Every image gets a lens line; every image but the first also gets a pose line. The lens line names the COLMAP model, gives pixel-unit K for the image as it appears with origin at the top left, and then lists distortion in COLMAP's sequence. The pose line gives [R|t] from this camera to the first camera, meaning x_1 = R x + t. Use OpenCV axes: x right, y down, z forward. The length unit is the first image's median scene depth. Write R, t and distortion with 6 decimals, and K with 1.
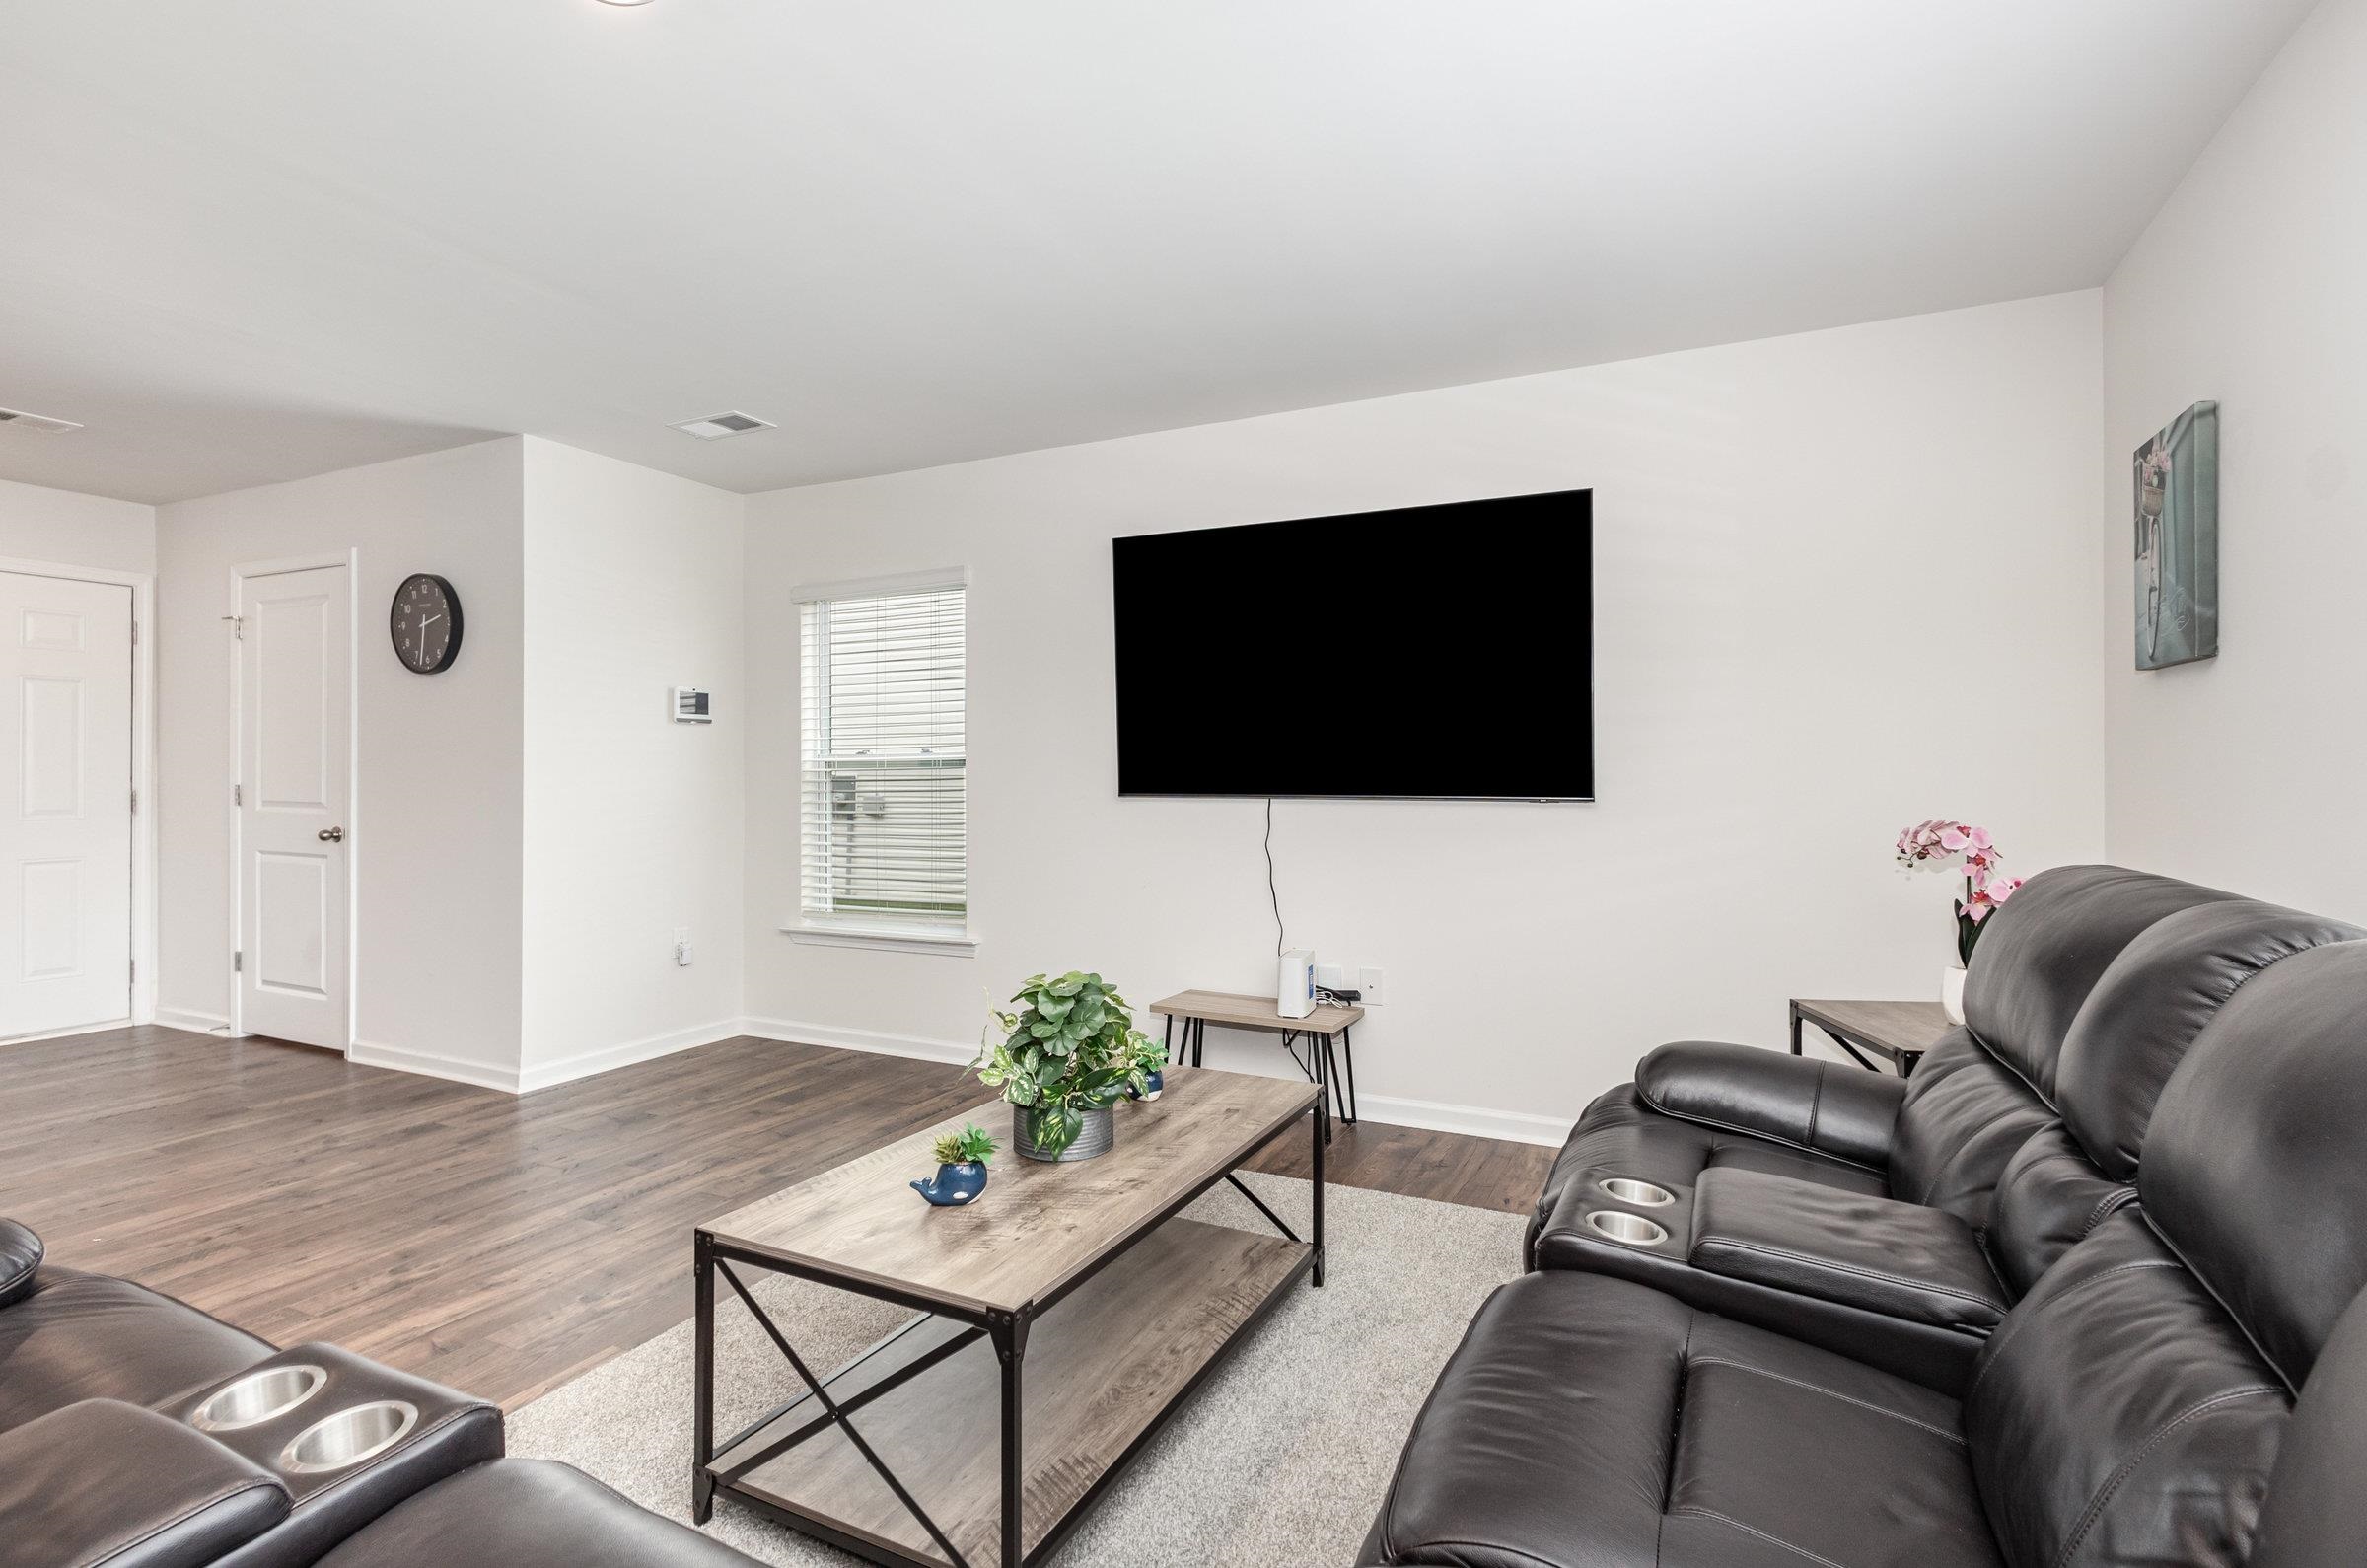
lens RADIAL K [[1106.6, 0, 1186.5], [0, 1106.6, 789.7], [0, 0, 1]] dist [0.001352, -0.000601]
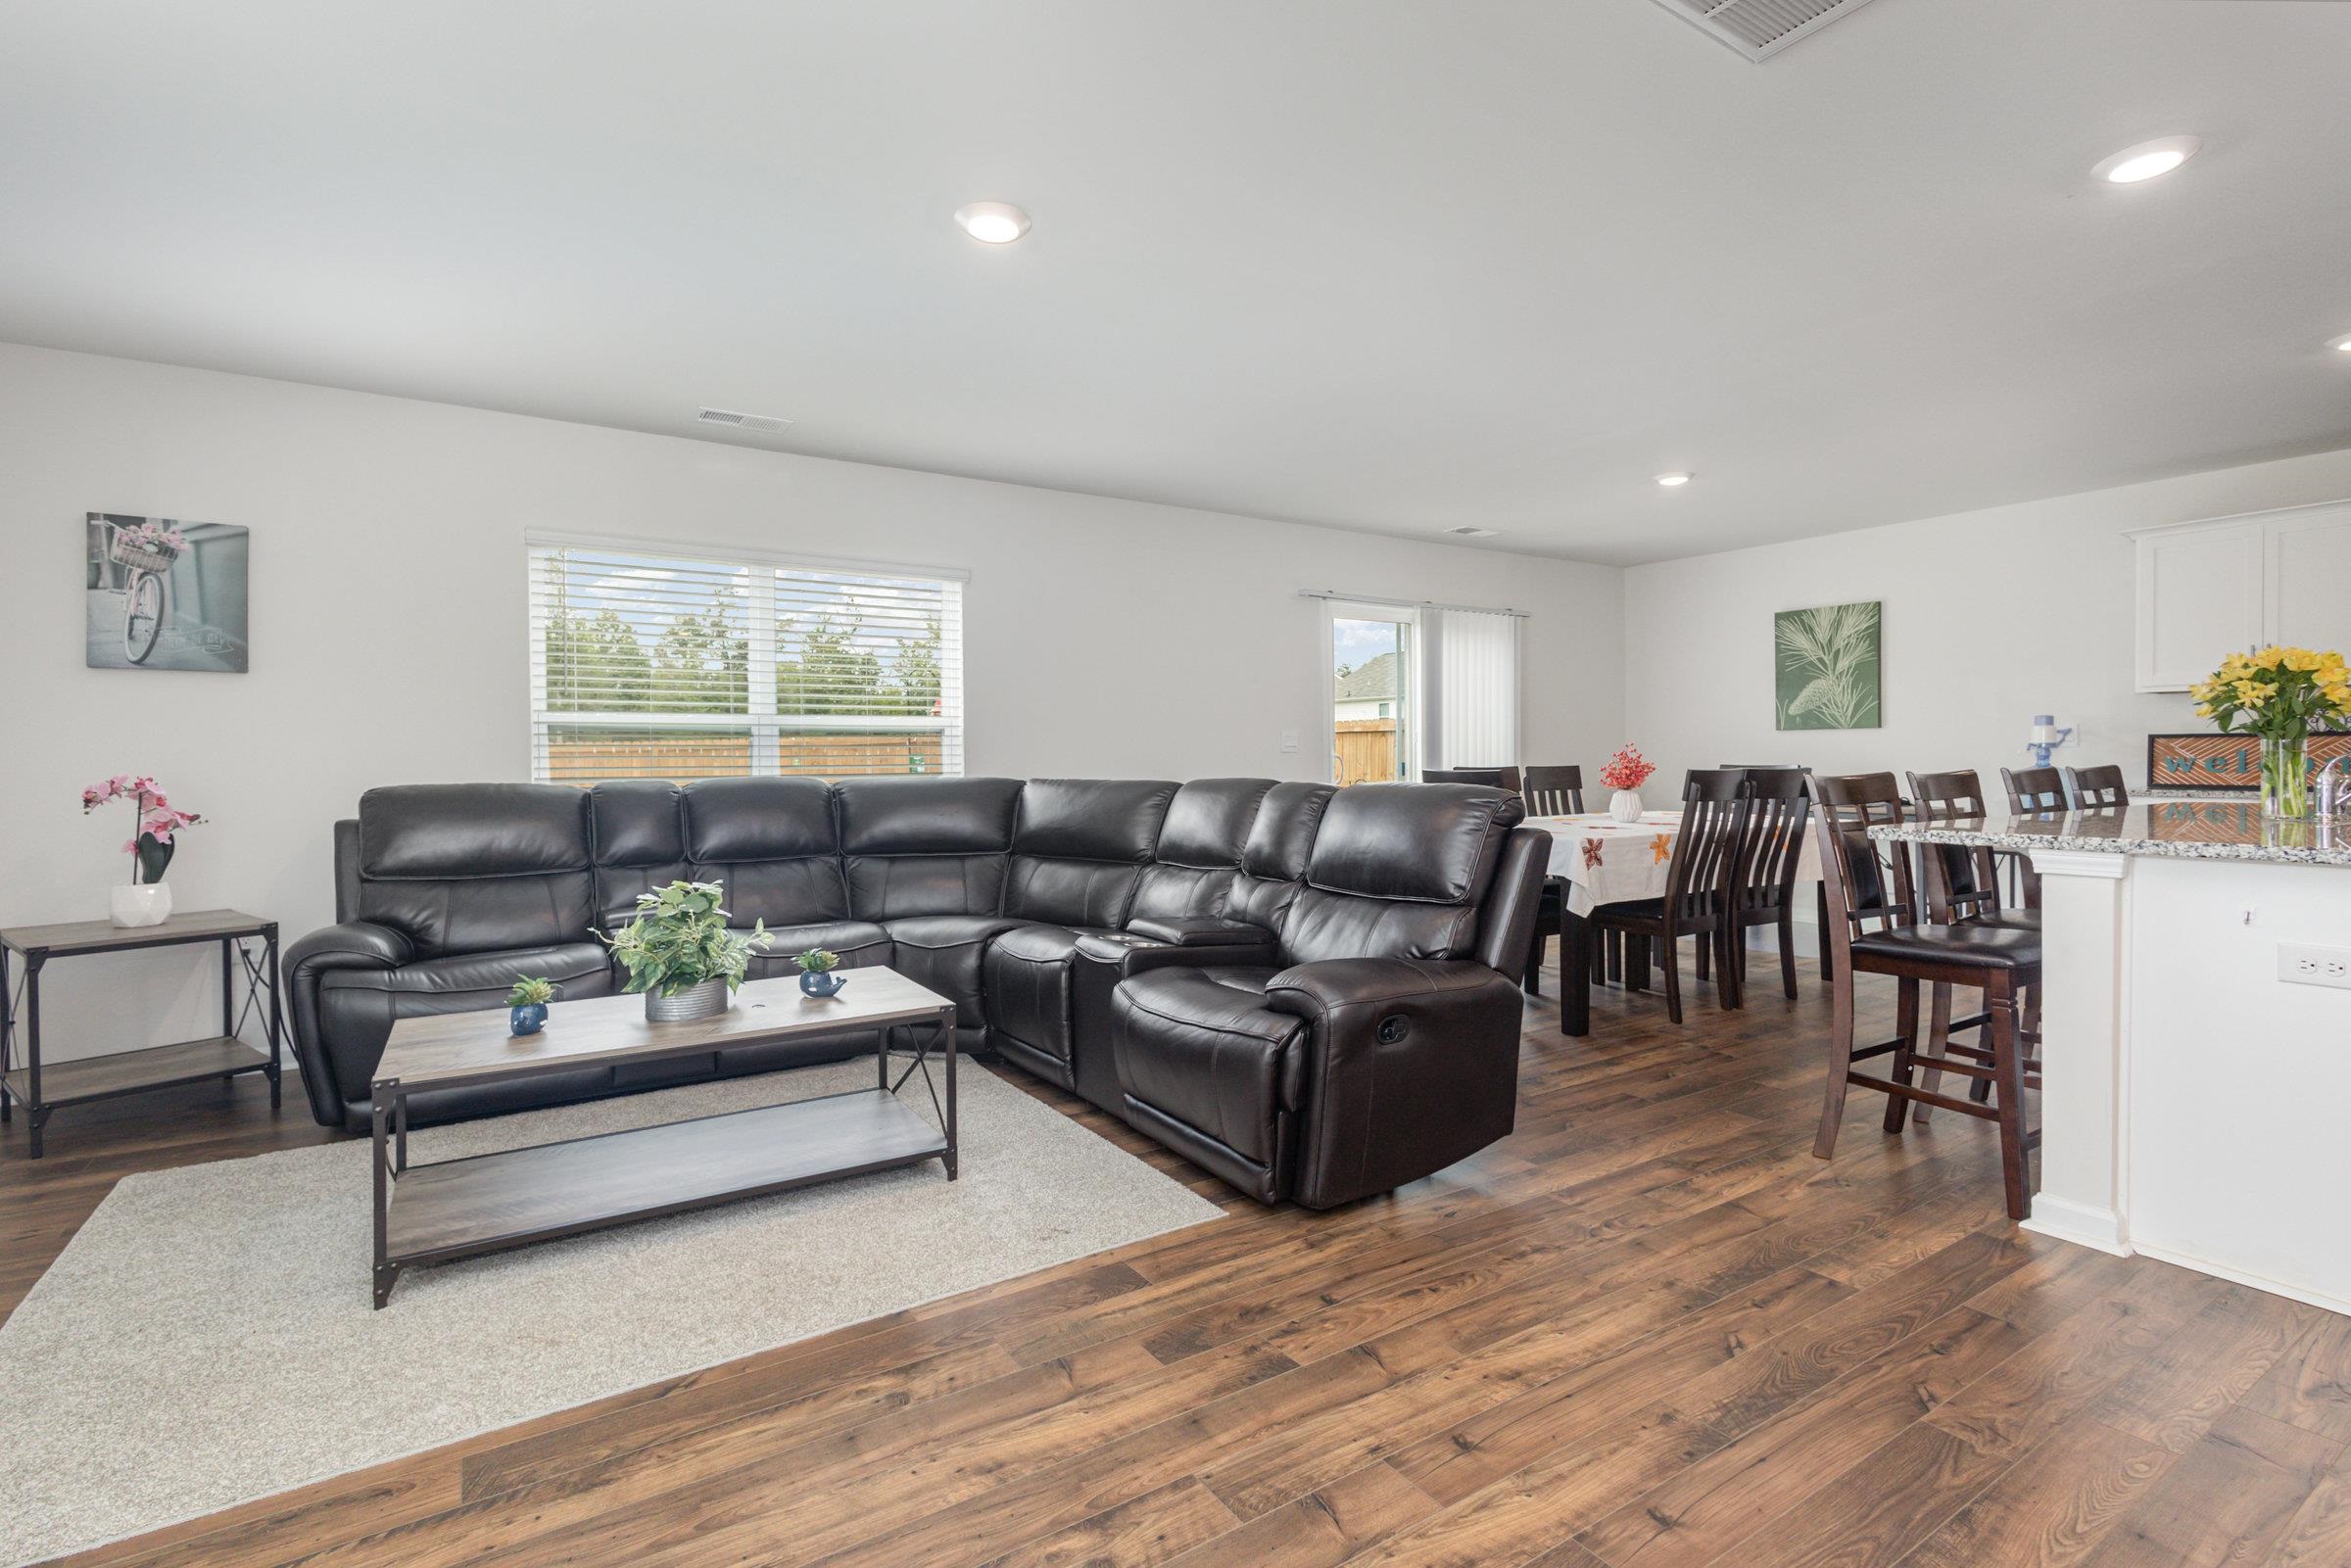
lens RADIAL K [[1099.1, 0, 1182.1], [0, 1099.1, 772.2], [0, 0, 1]] dist [0.001352, -0.000601]
pose [[-0.854101, -0.001643, 0.520104, -1.057780], [-0.001802, 0.999998, 0.000200, 0.024476], [-0.520103, -0.000766, -0.854103, 1.487563]]
